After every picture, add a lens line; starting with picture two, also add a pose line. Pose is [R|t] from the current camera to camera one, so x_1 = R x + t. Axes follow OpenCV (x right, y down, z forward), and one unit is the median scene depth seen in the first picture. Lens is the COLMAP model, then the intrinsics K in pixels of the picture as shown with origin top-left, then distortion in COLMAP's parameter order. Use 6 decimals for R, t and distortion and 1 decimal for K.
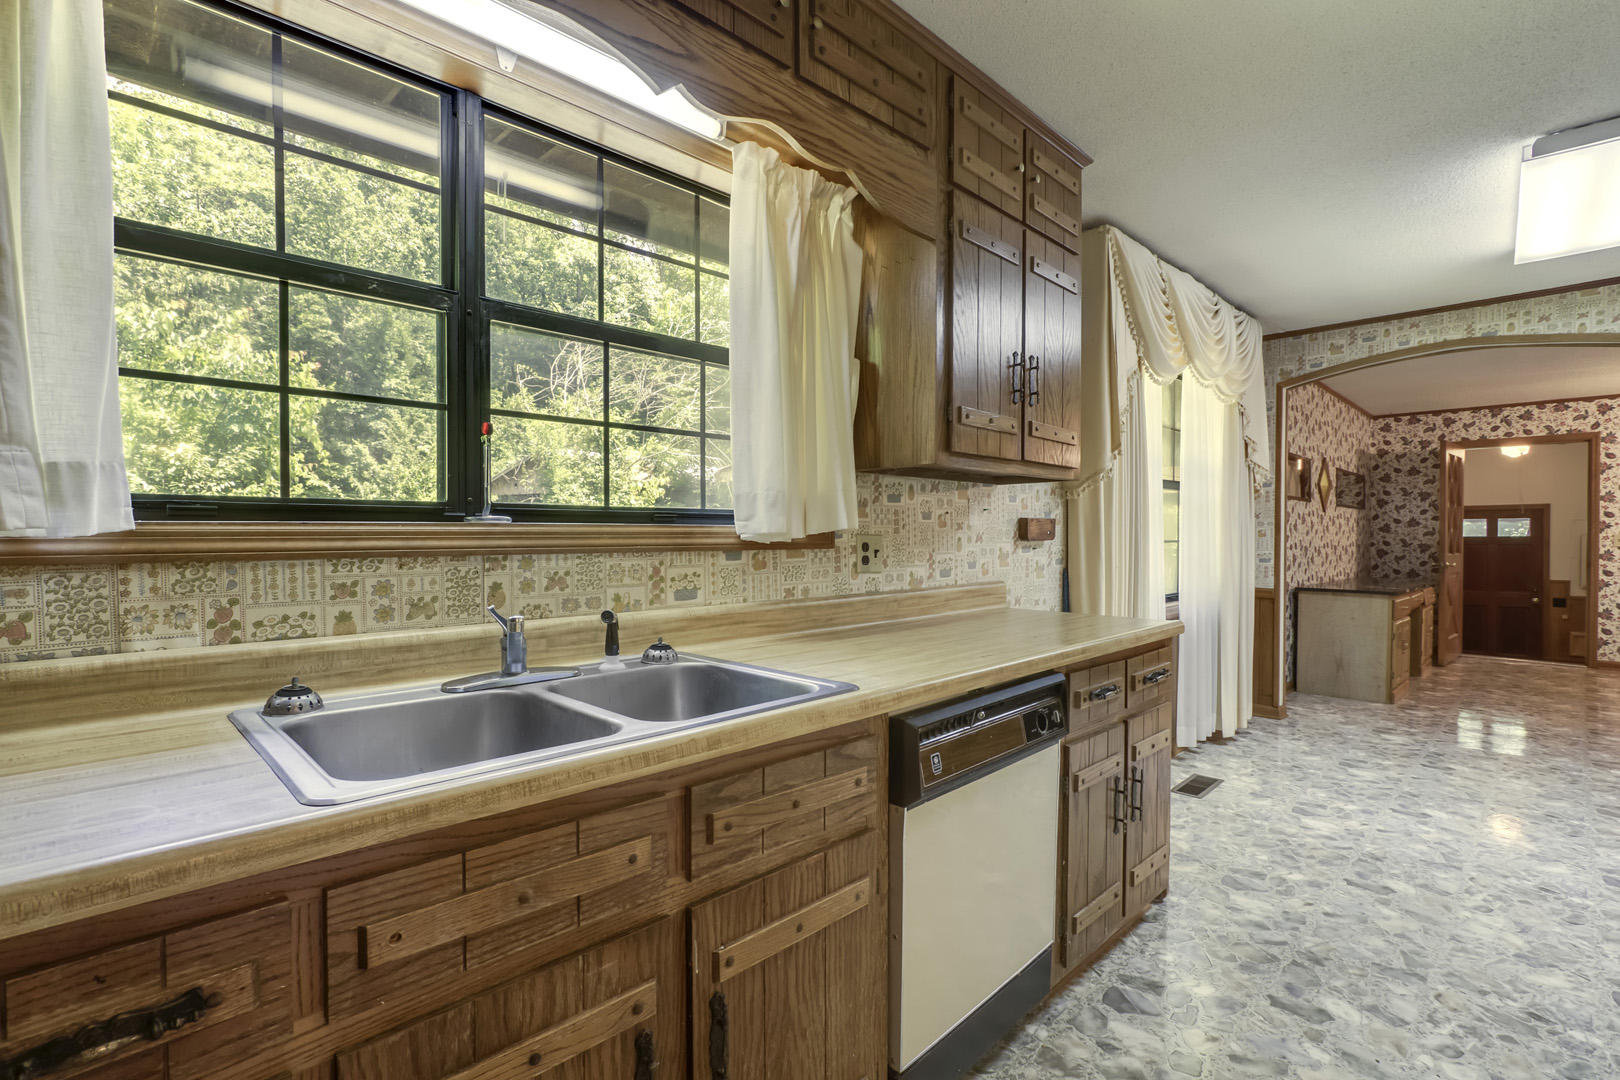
lens RADIAL K [[742.6, 0, 840.4], [0, 742.6, 543.9], [0, 0, 1]] dist [-0.016711, 0.004016]
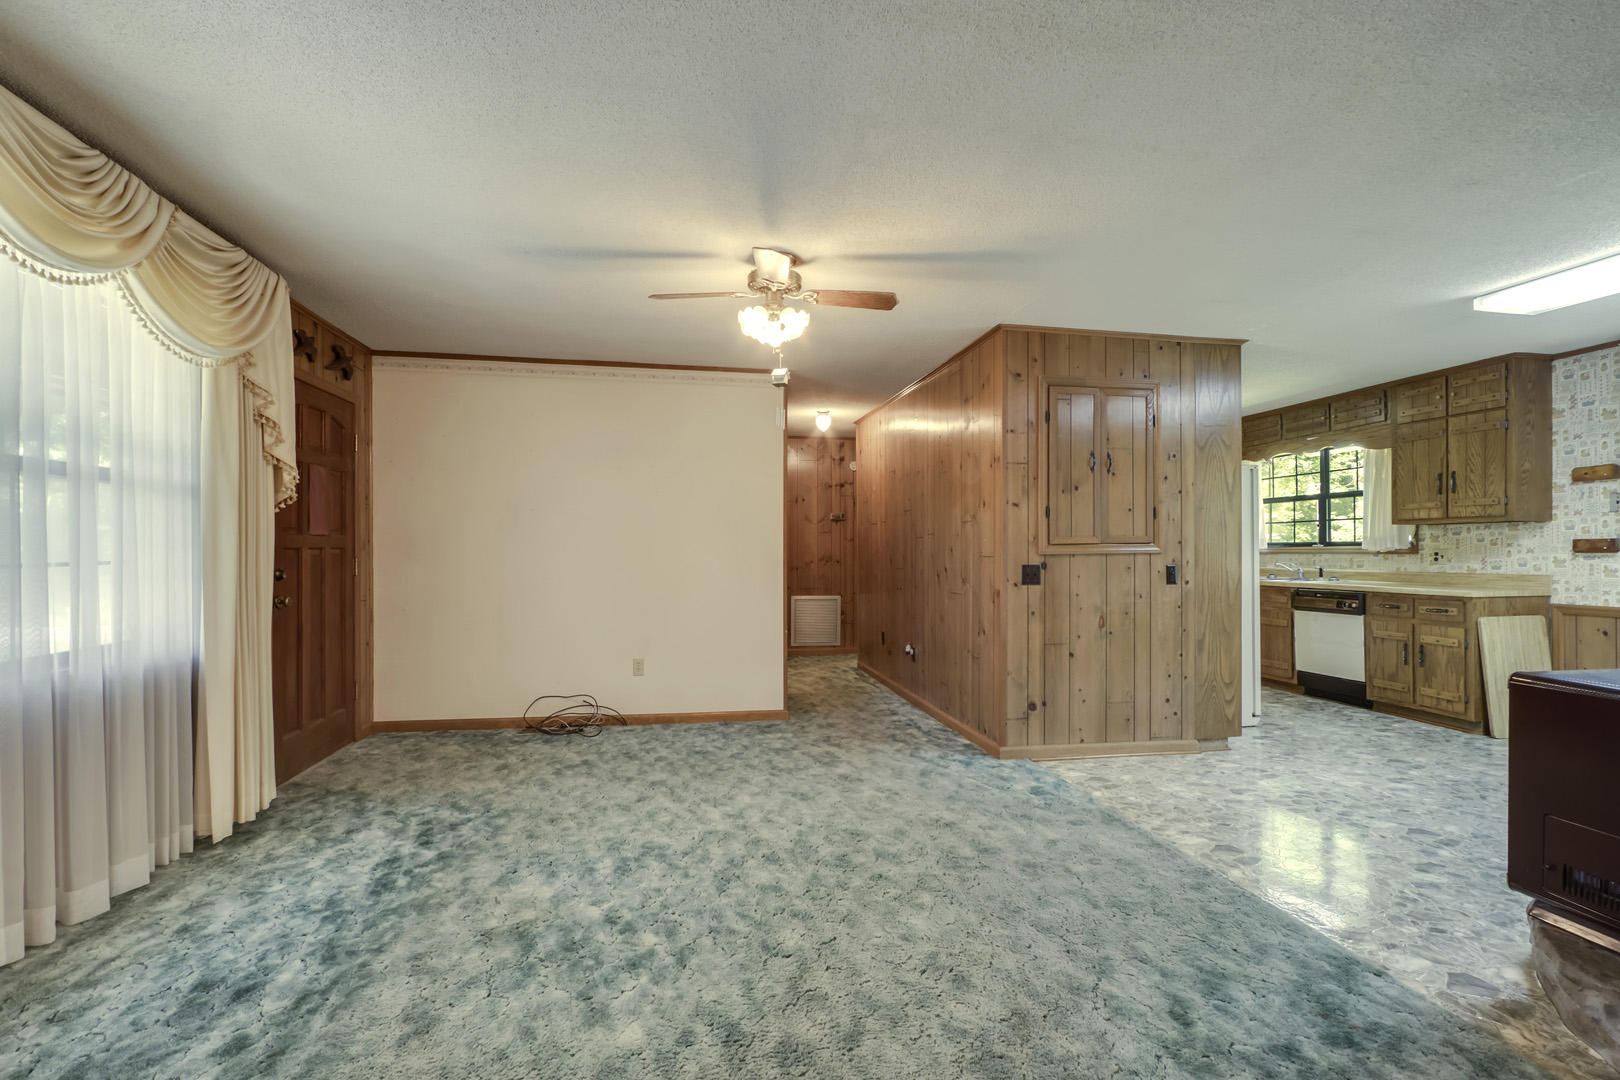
lens RADIAL K [[742.6, 0, 806.0], [0, 742.6, 546.9], [0, 0, 1]] dist [-0.016711, 0.004016]
pose [[-0.578233, 0.000381, -0.815871, 1.875697], [-0.006671, 0.999964, 0.005195, -0.010576], [0.815844, 0.008447, -0.578210, 0.393623]]
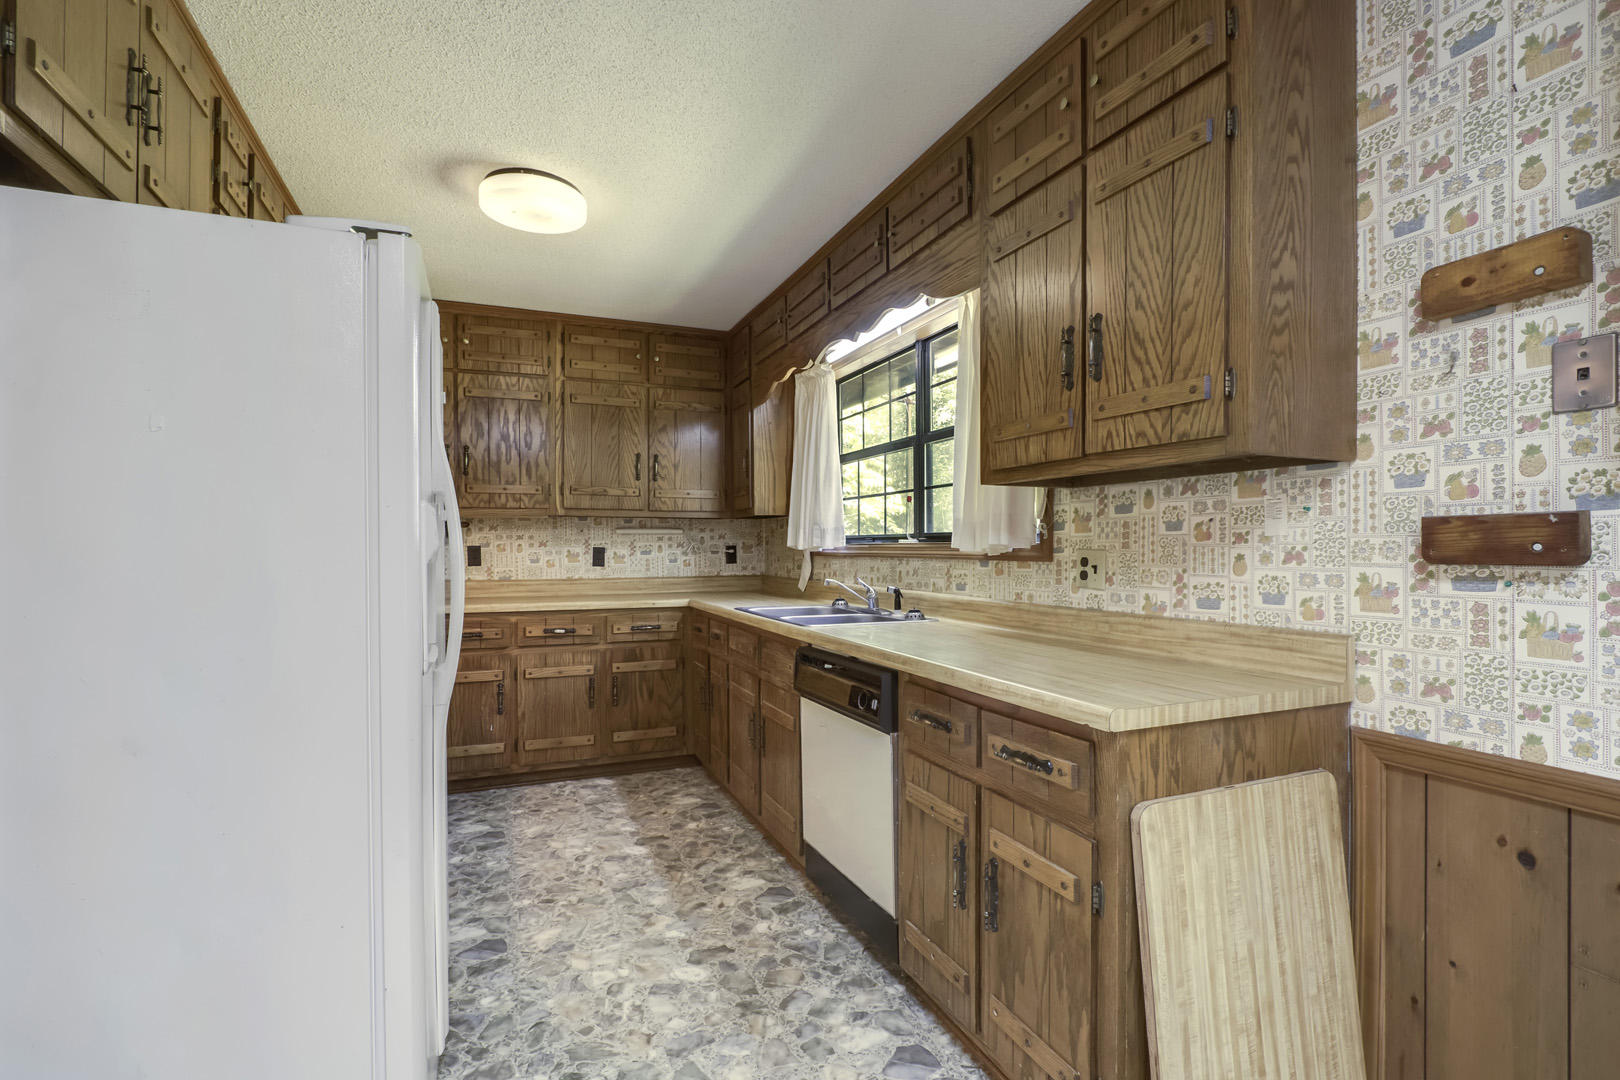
lens RADIAL K [[742.6, 0, 812.6], [0, 742.6, 547.7], [0, 0, 1]] dist [-0.016711, 0.004016]
pose [[-0.384421, 0.002165, -0.923155, 0.611356], [-0.011750, 0.999905, 0.007238, -0.010015], [0.923083, 0.013630, -0.384359, 0.590688]]
